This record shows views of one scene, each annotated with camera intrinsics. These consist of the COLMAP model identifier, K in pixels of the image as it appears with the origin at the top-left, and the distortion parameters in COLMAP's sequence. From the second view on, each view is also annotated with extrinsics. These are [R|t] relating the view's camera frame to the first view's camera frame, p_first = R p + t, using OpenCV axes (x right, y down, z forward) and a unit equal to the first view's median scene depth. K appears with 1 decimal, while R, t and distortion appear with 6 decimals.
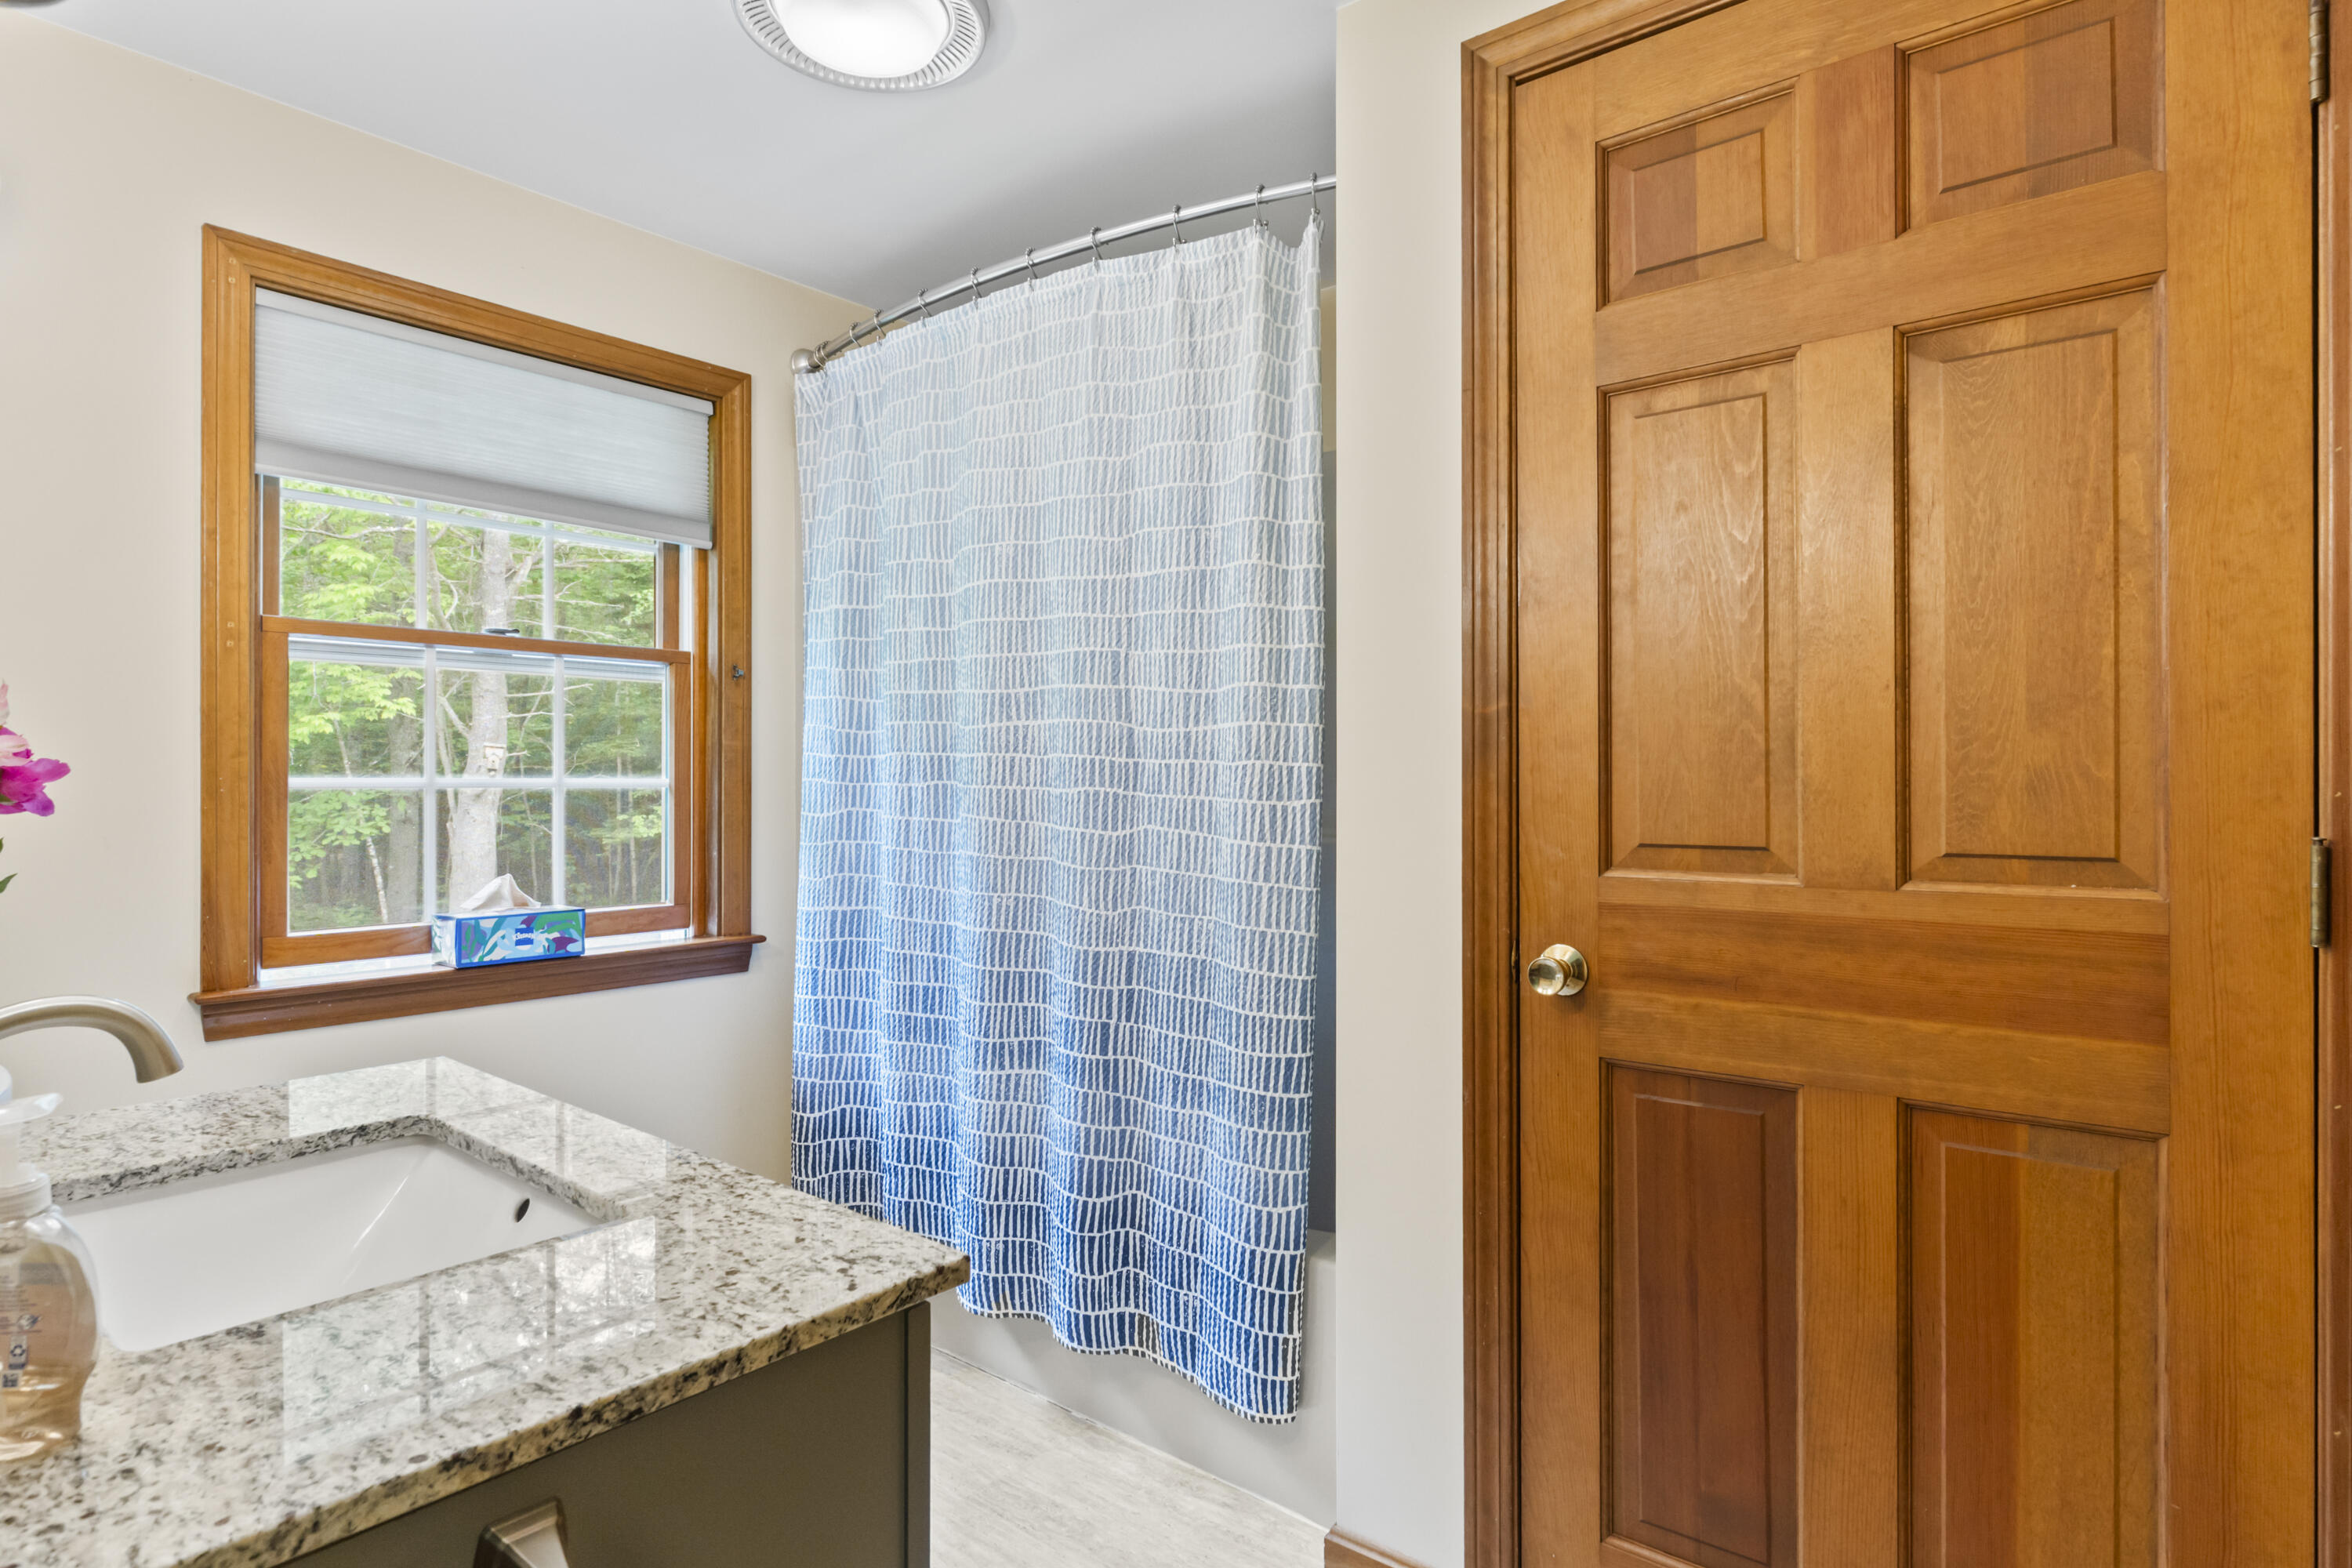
lens RADIAL K [[1239.3, 0, 1176.0], [0, 1239.3, 784.0], [0, 0, 1]] dist [0.001398, 0.000187]
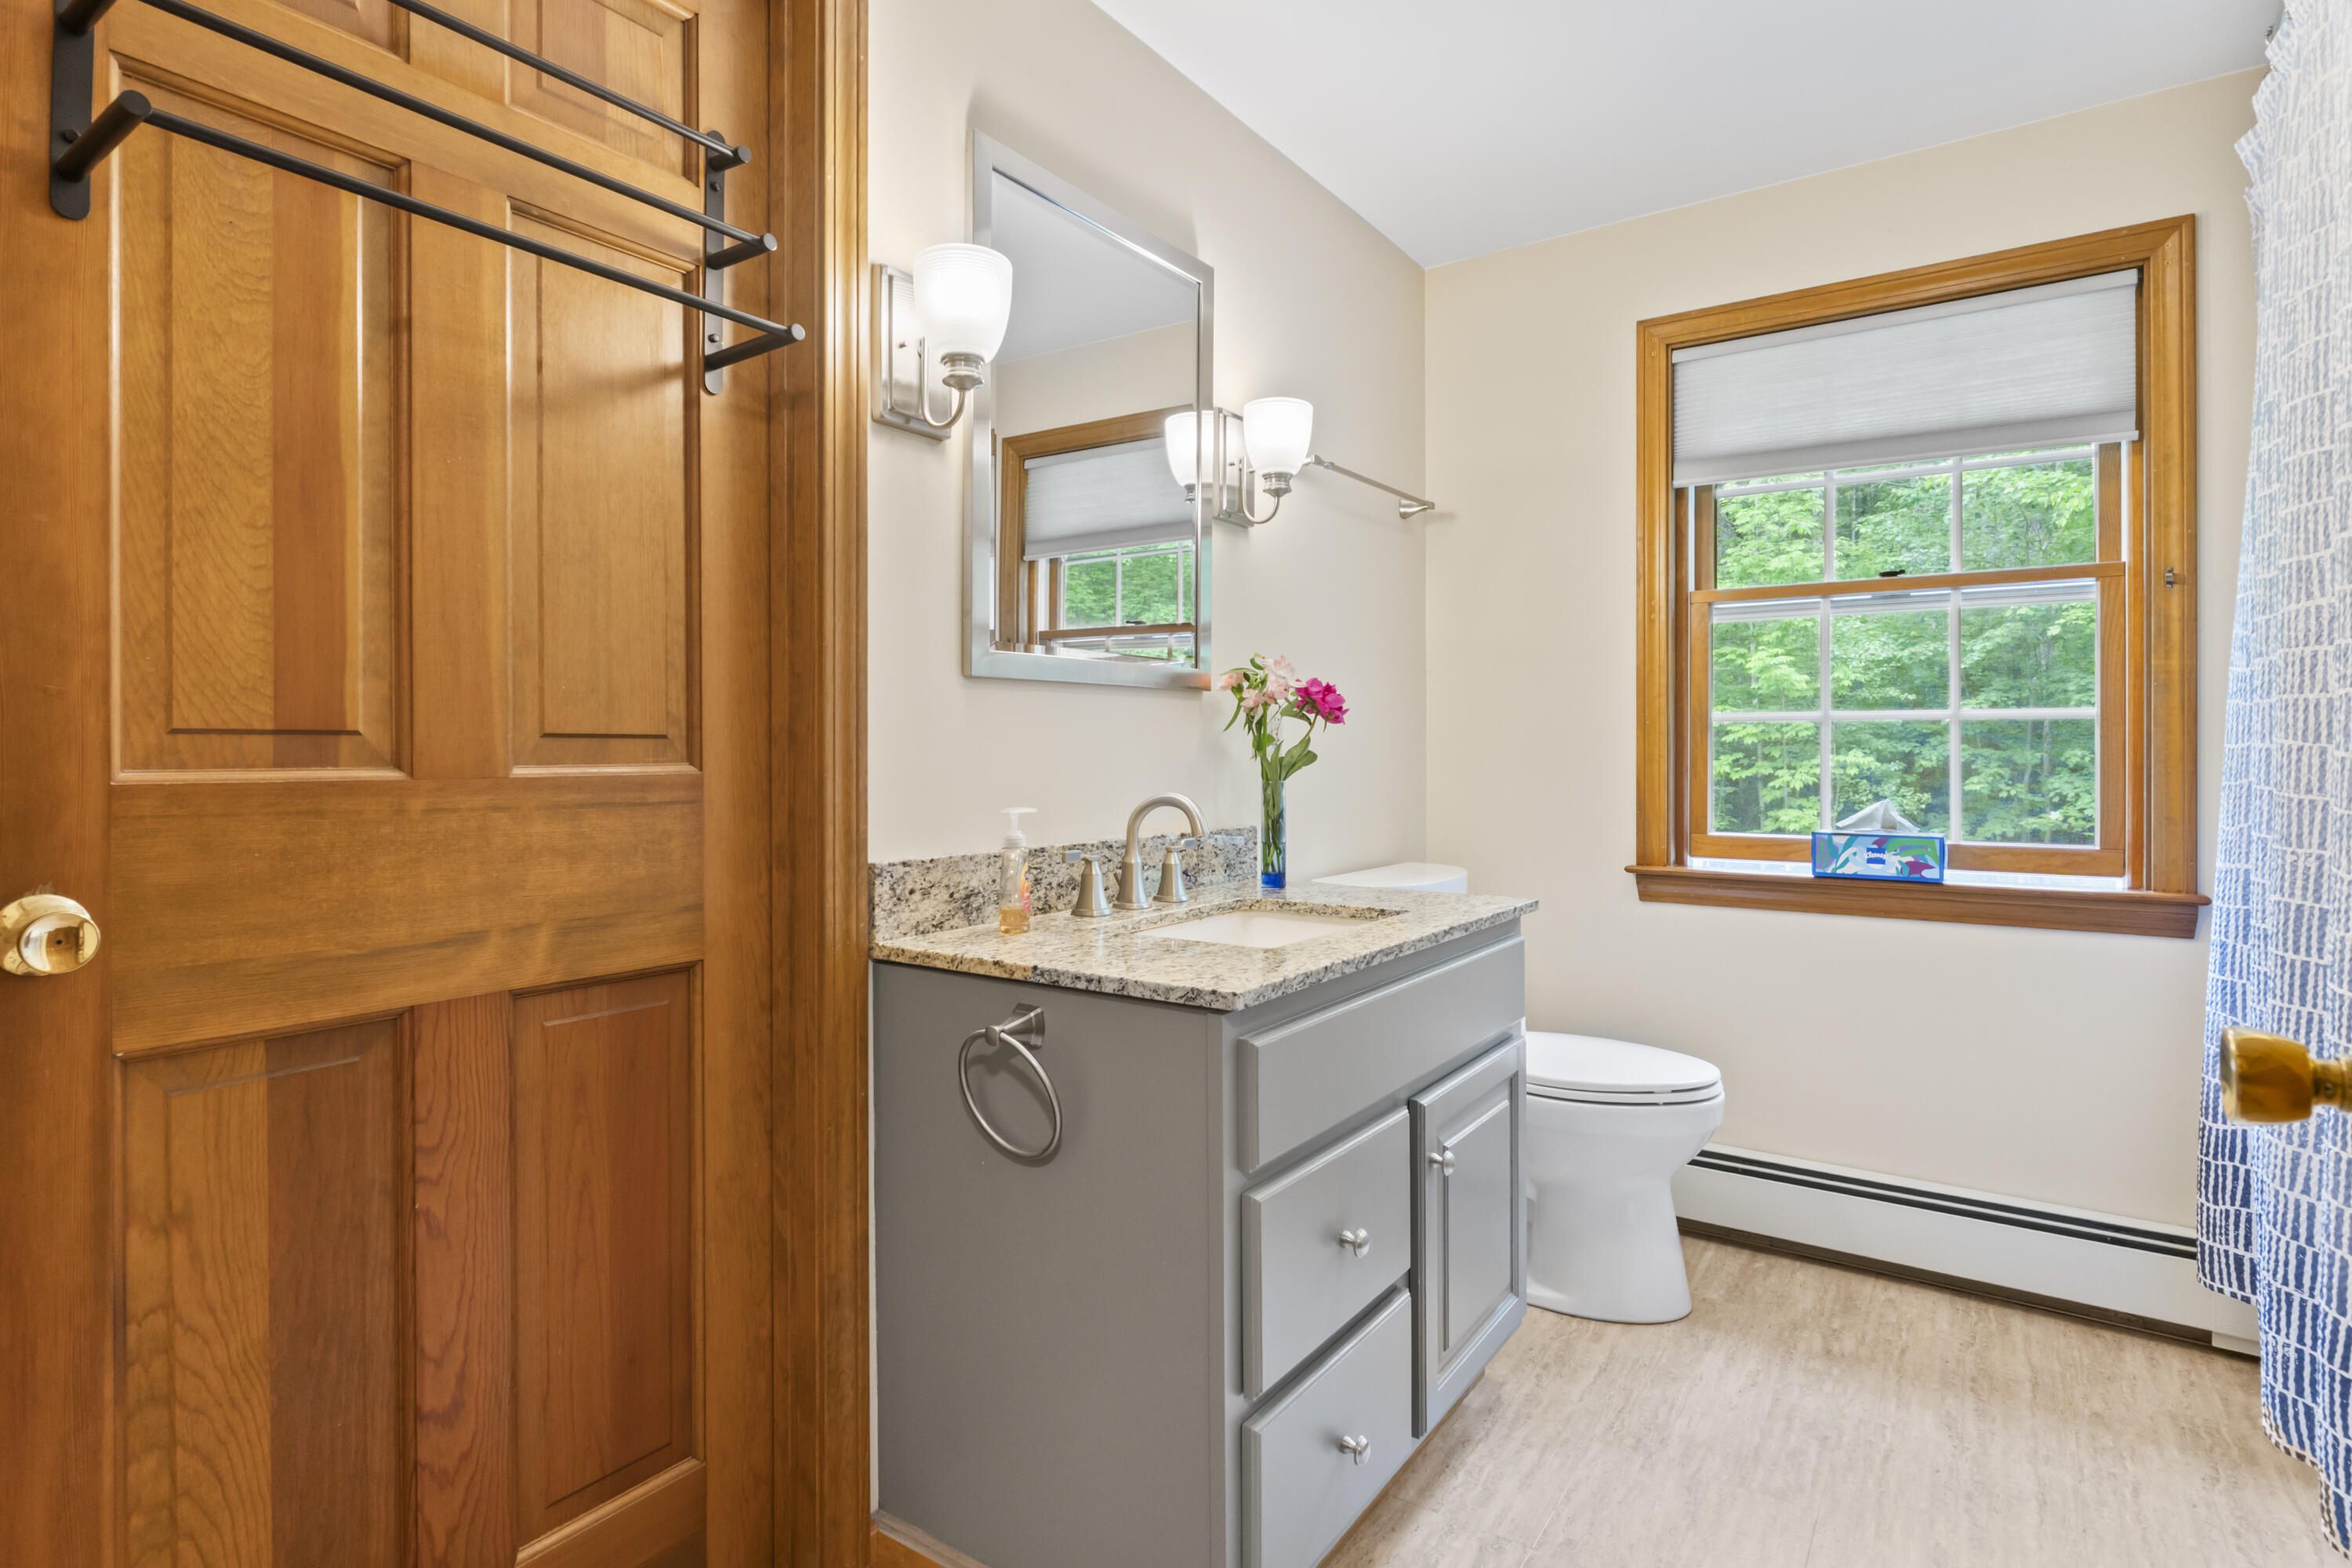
lens RADIAL K [[1222.3, 0, 1170.9], [0, 1222.3, 759.6], [0, 0, 1]] dist [-0.000269, -0.000101]
pose [[0.076413, 0.004839, -0.997065, 0.491935], [-0.003366, 0.999984, 0.004595, 0.036854], [0.997071, 0.003005, 0.076428, 0.311328]]
